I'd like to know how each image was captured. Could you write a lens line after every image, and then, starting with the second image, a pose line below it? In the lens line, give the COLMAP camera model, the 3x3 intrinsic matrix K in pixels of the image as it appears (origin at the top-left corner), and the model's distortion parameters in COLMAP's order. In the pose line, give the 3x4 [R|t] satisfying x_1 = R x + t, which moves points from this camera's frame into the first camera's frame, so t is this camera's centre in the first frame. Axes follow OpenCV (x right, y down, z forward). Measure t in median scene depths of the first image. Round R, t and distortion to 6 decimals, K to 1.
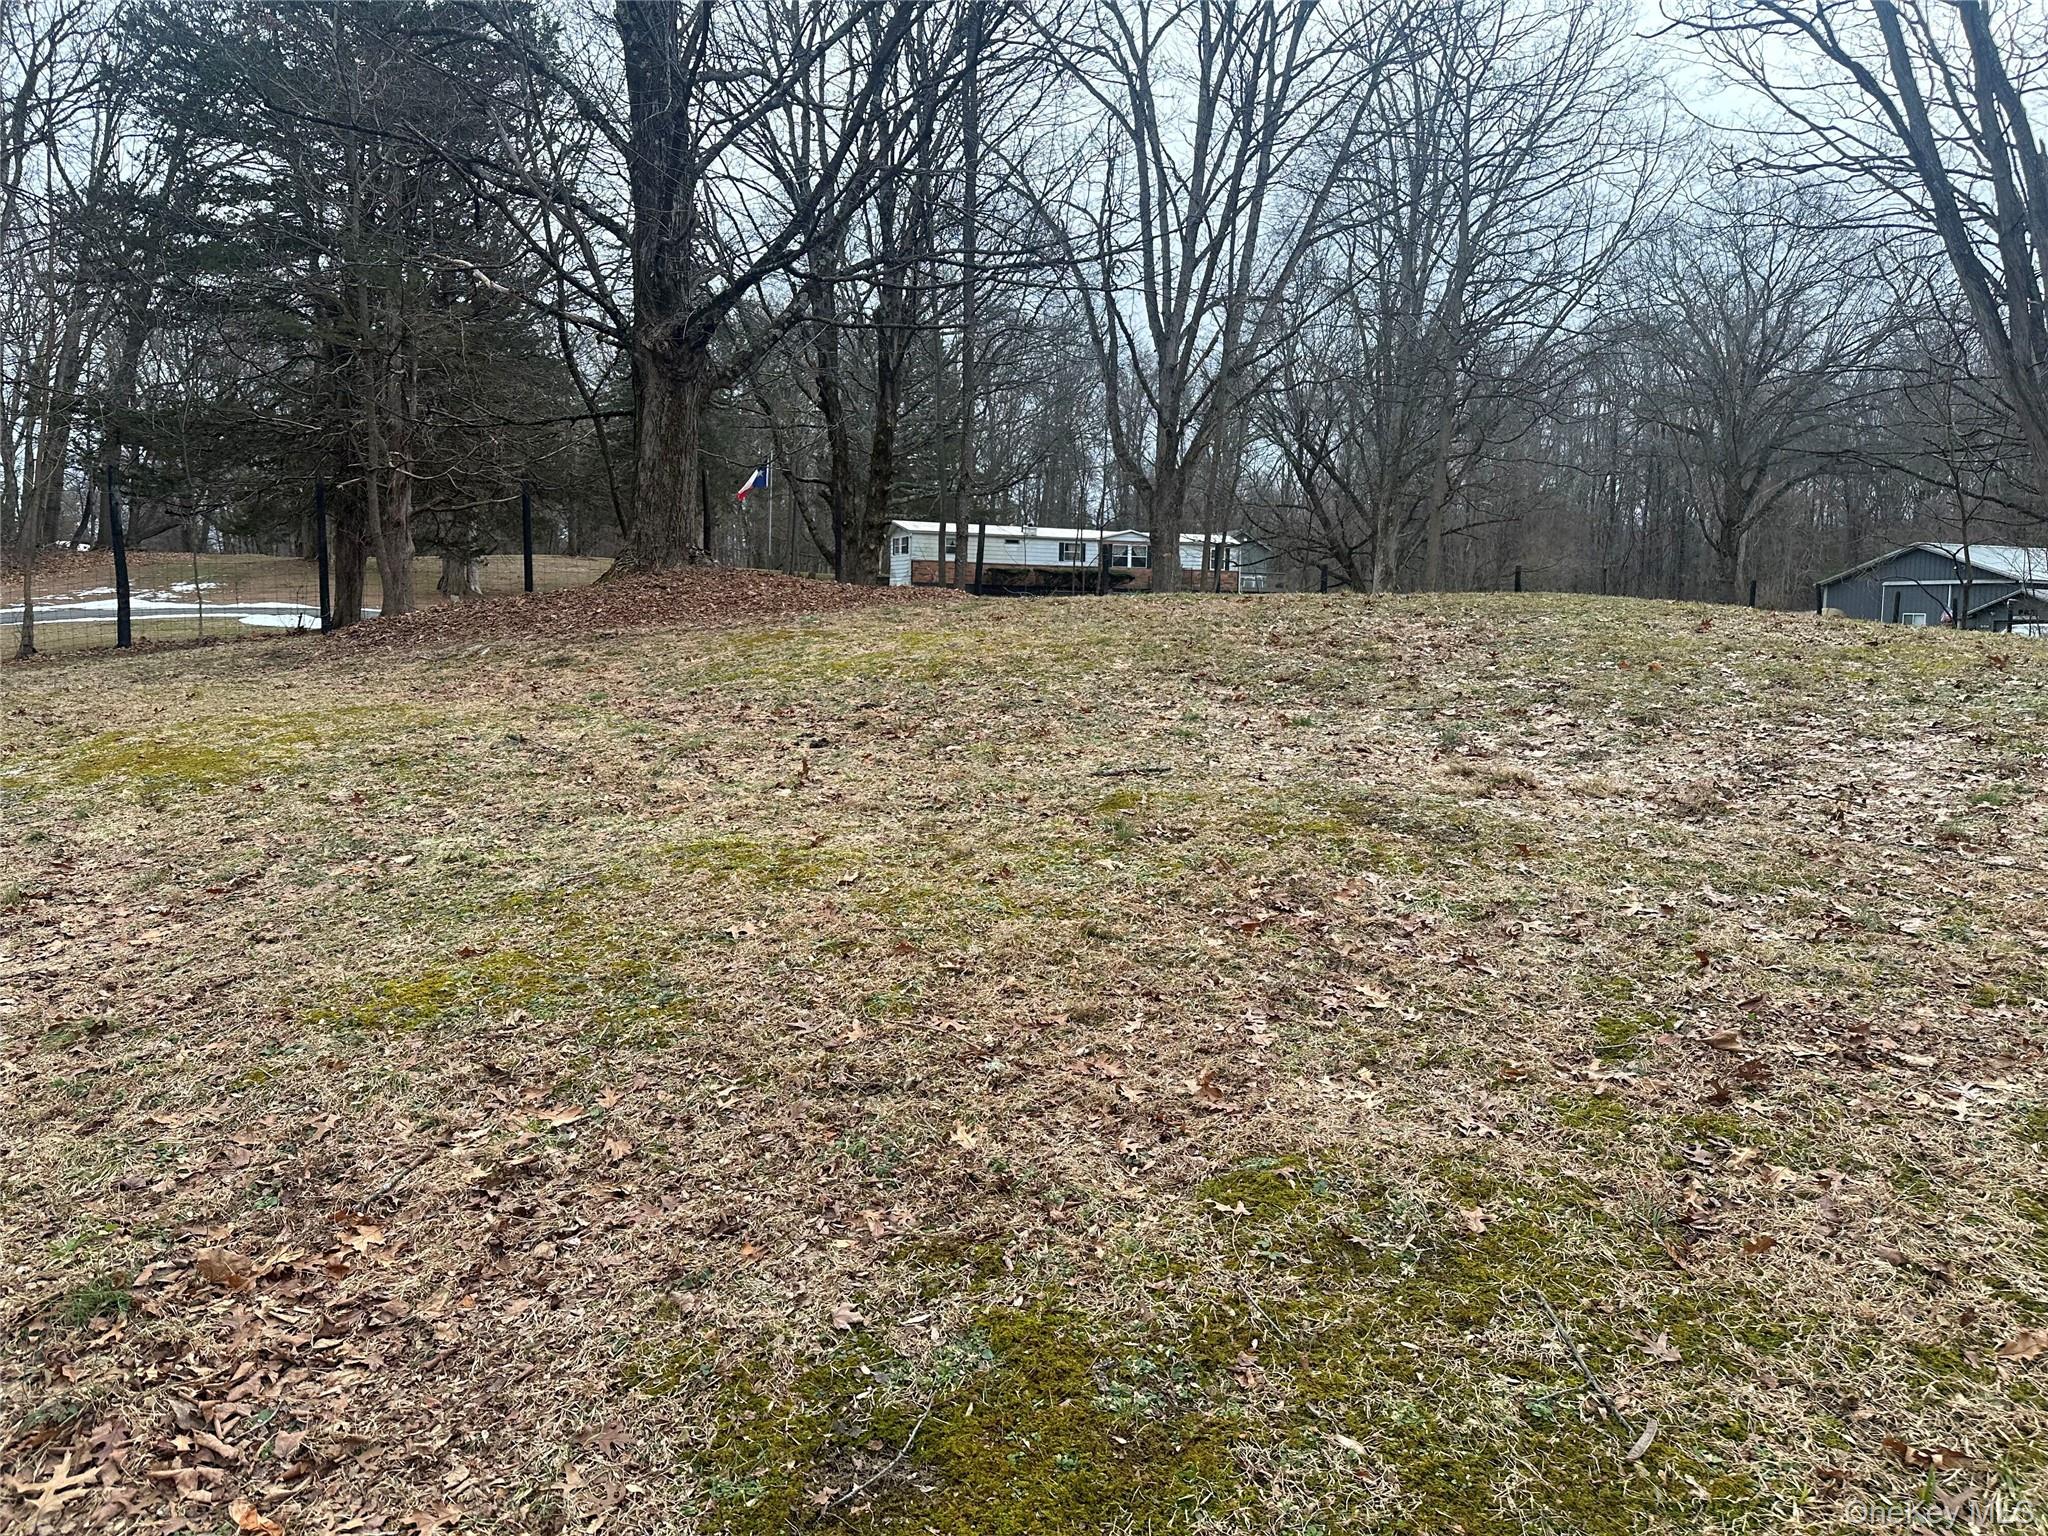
lens RADIAL K [[1491.3, 0, 1024.0], [0, 1491.3, 768.0], [0, 0, 1]] dist [0.004151, 0.005840]
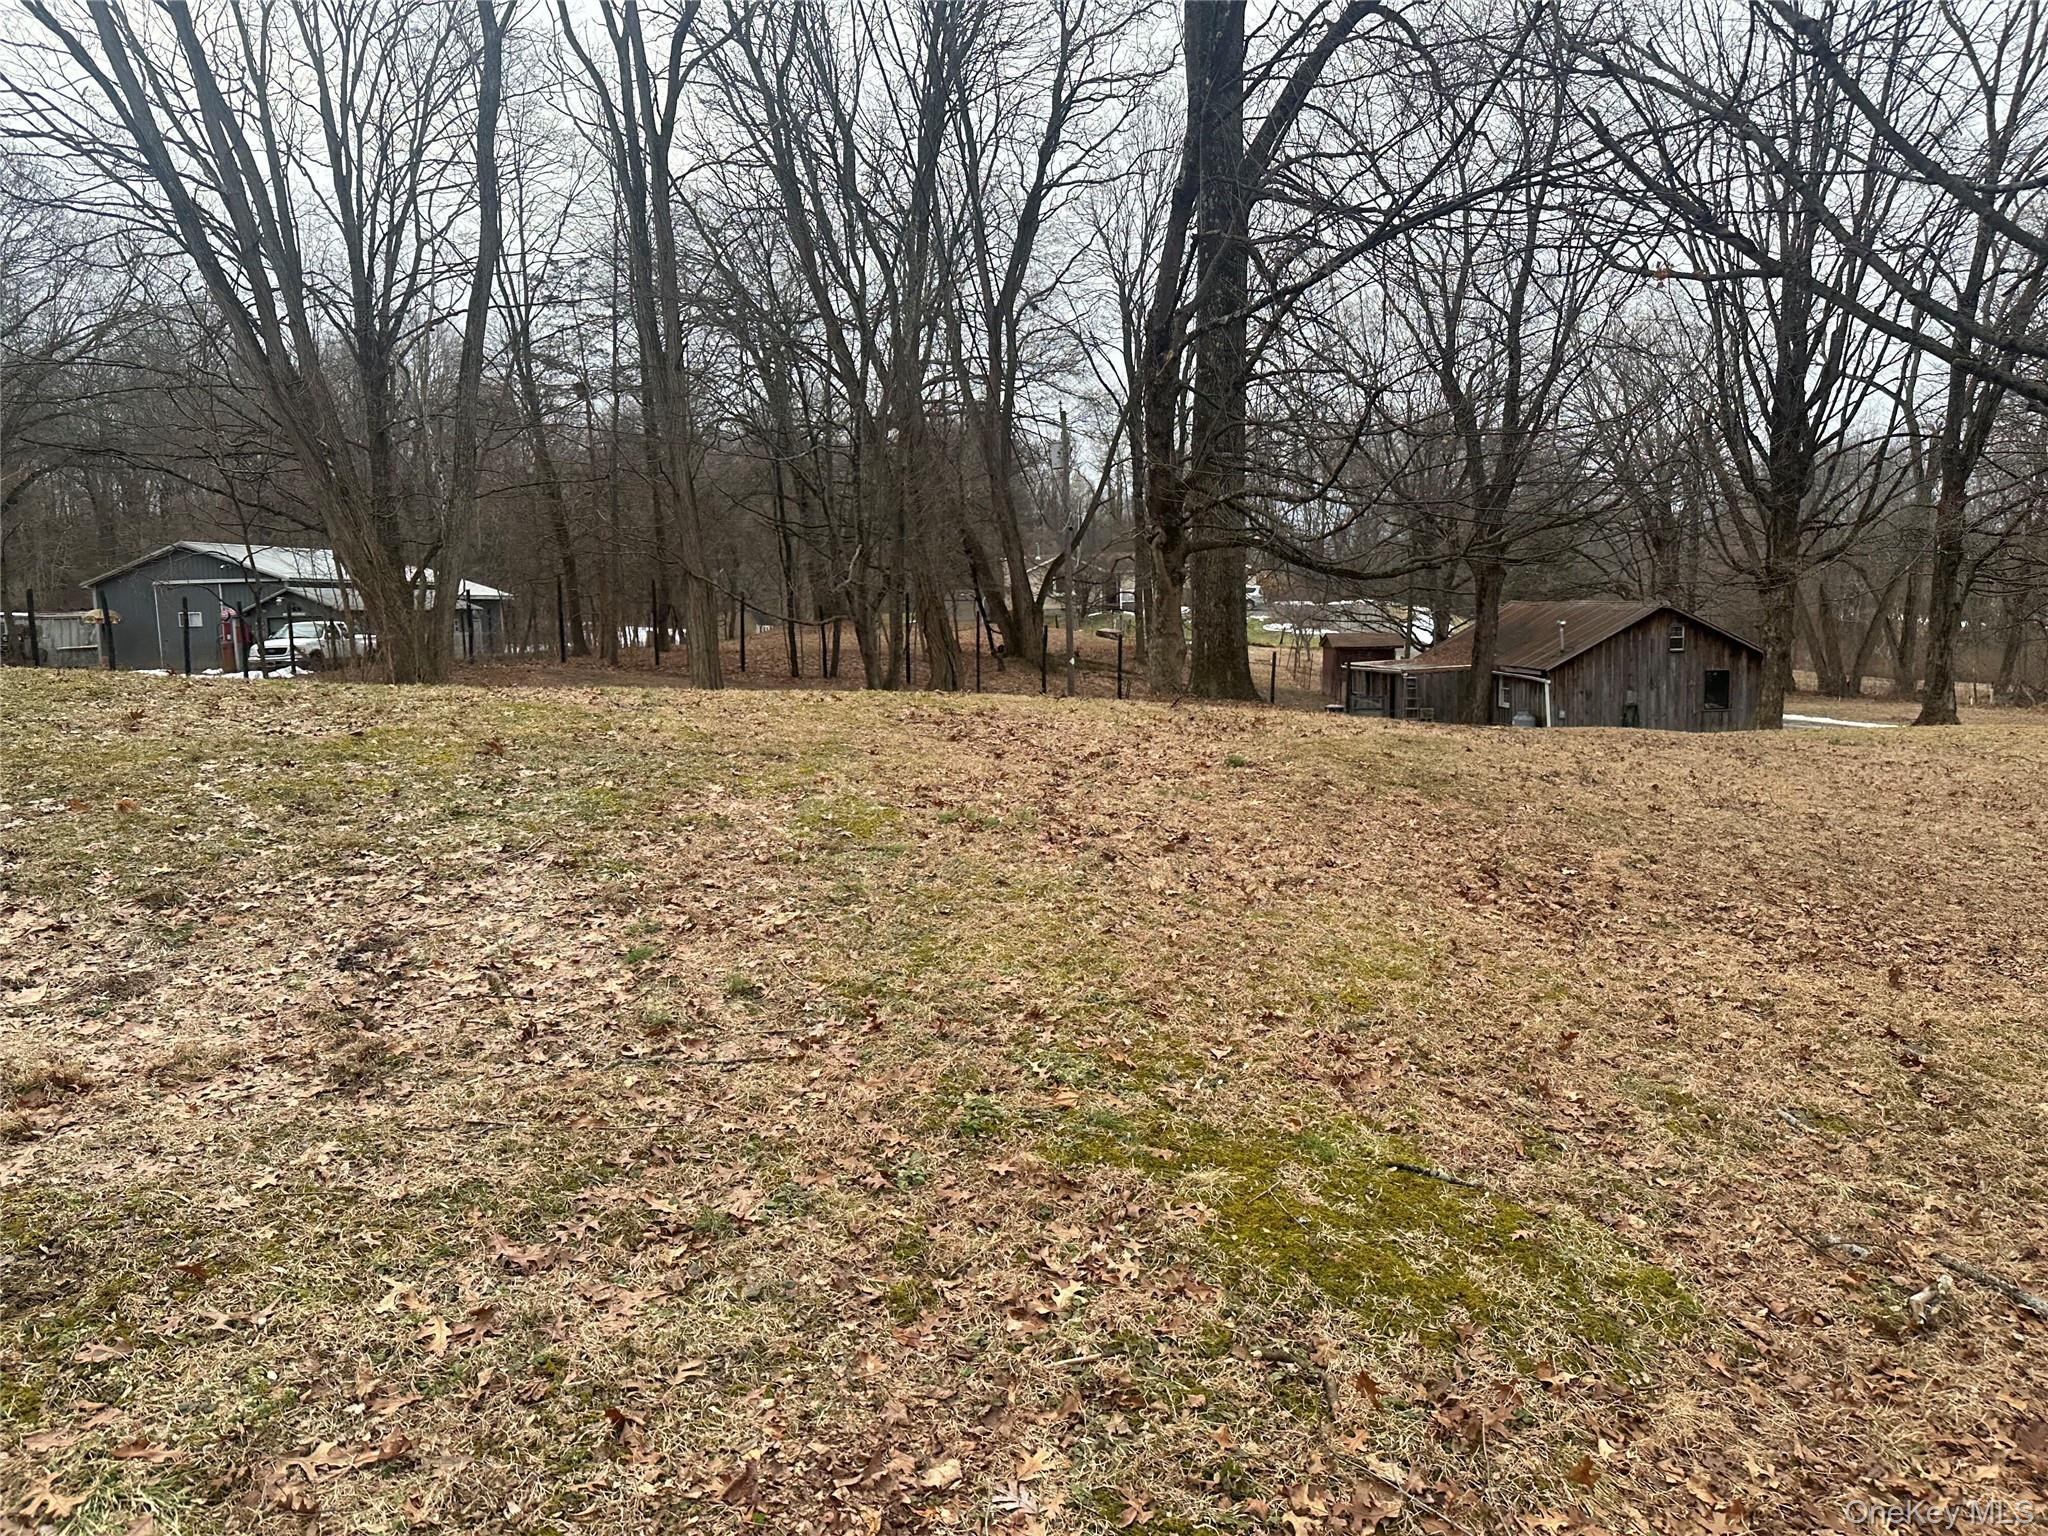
lens RADIAL K [[1491.3, 0, 1024.0], [0, 1491.3, 768.0], [0, 0, 1]] dist [0.004151, 0.005840]
pose [[0.496677, -0.124371, 0.858978, 0.001282], [0.119446, 0.990058, 0.074285, -0.015836], [-0.859677, 0.065706, 0.506594, 0.042858]]
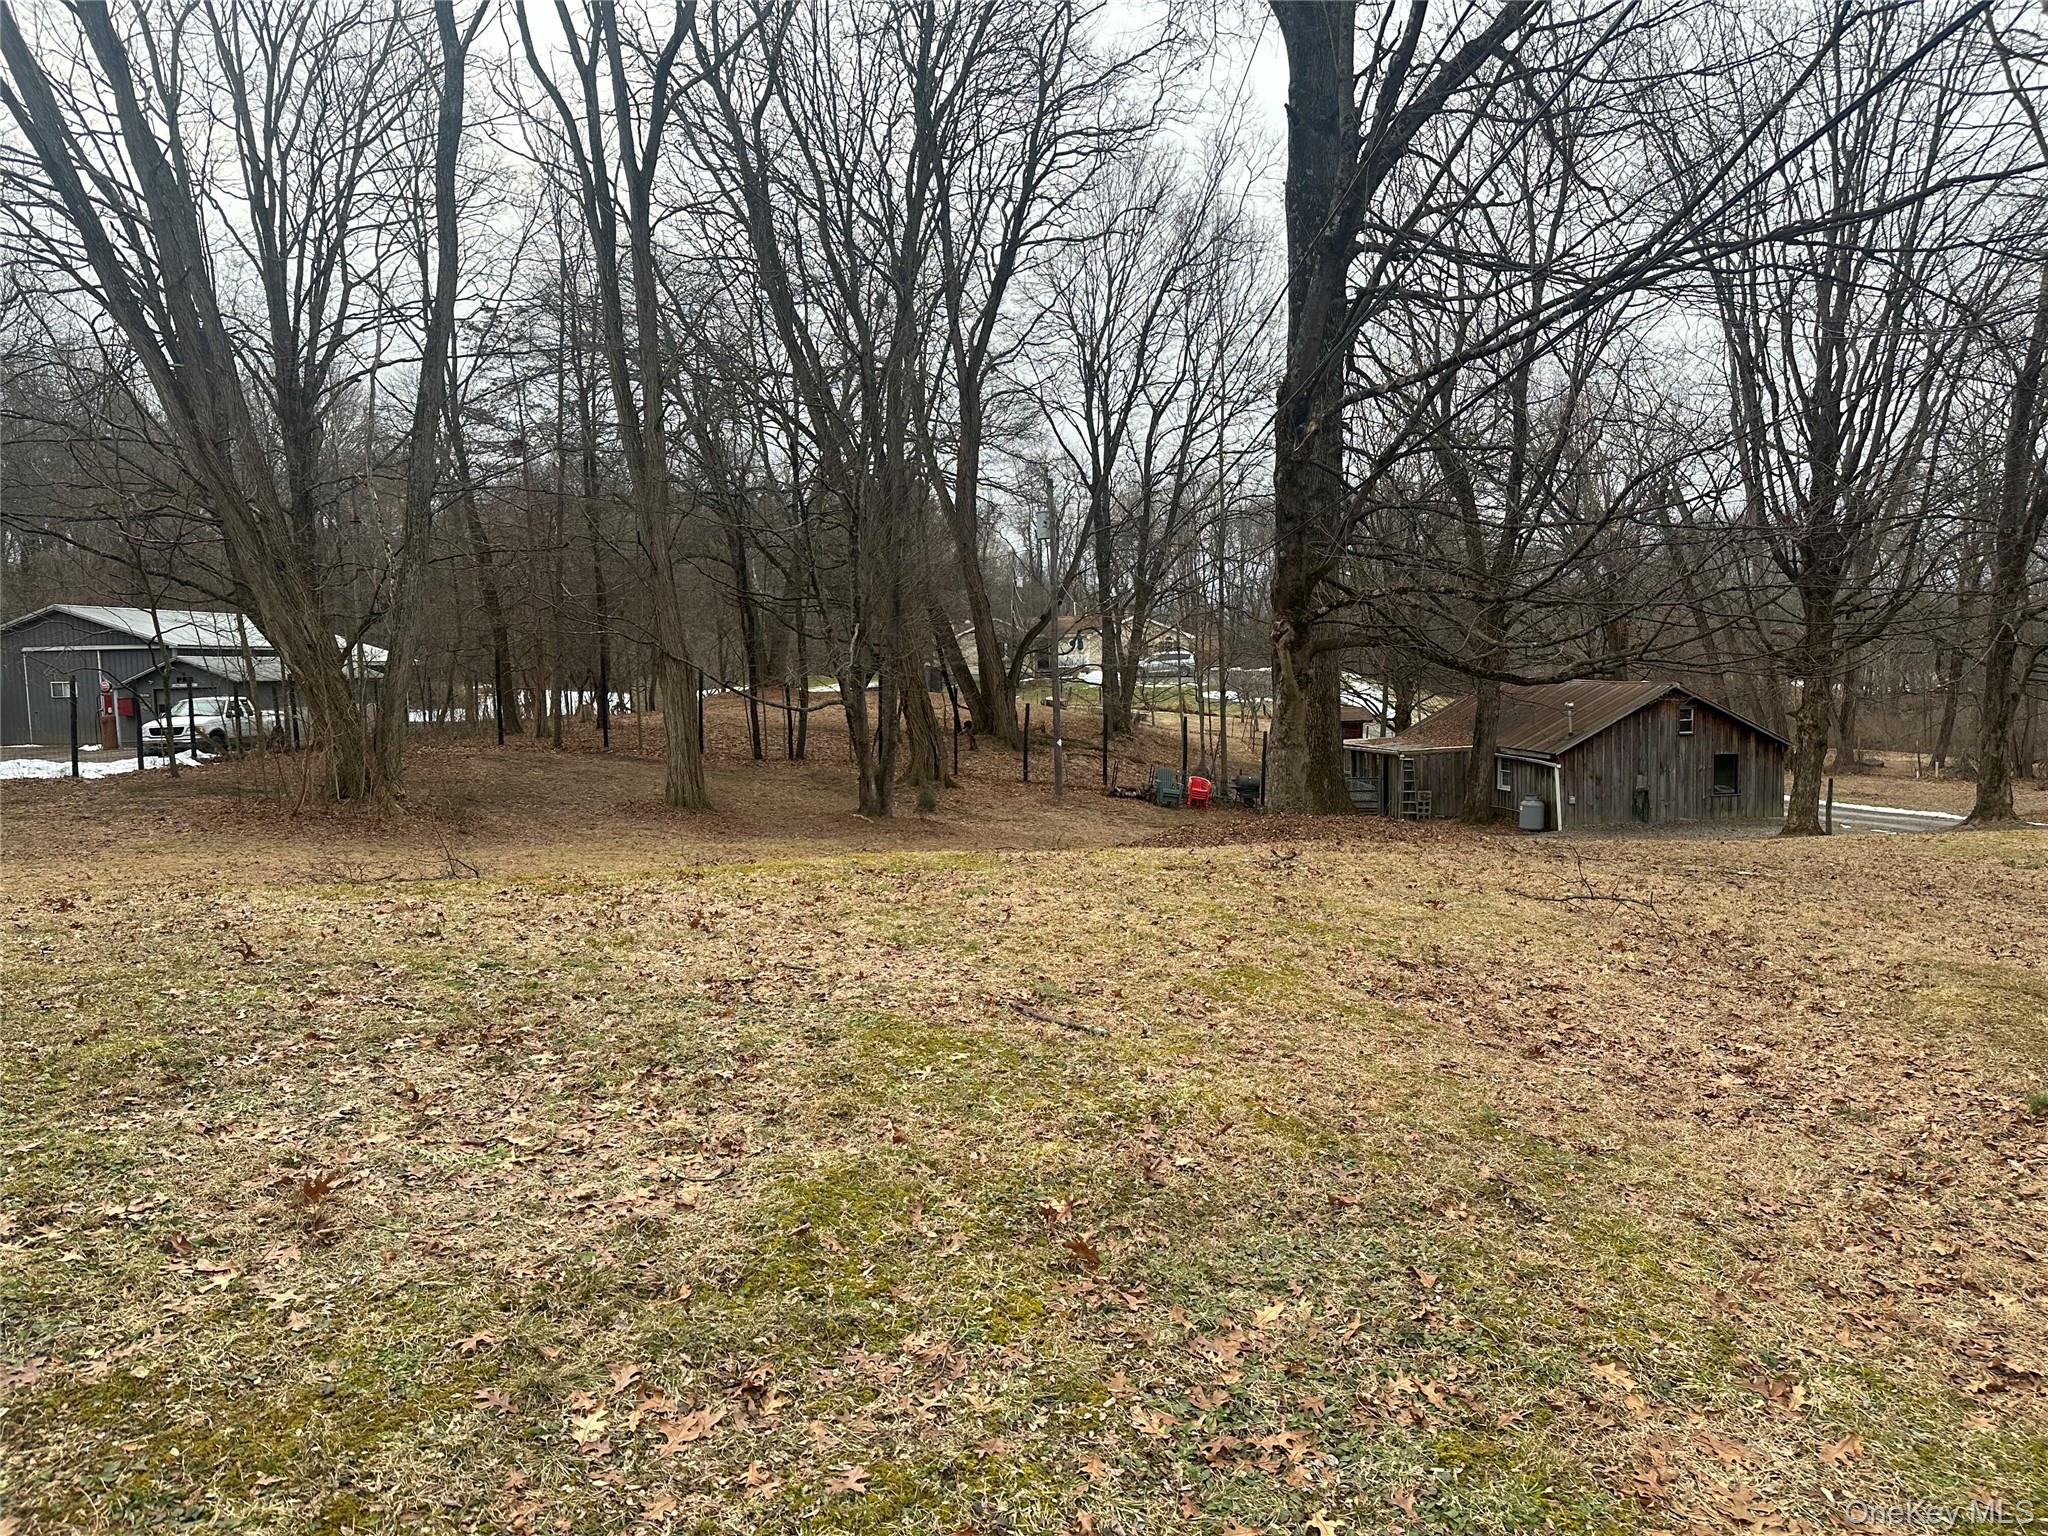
lens RADIAL K [[1472.2, 0, 1024.0], [0, 1472.2, 768.0], [0, 0, 1]] dist [0.007647, 0.003114]
pose [[0.426623, -0.094076, 0.899523, 0.039457], [0.117059, 0.991953, 0.048225, -0.039346], [-0.896822, 0.084723, 0.434203, 0.132007]]
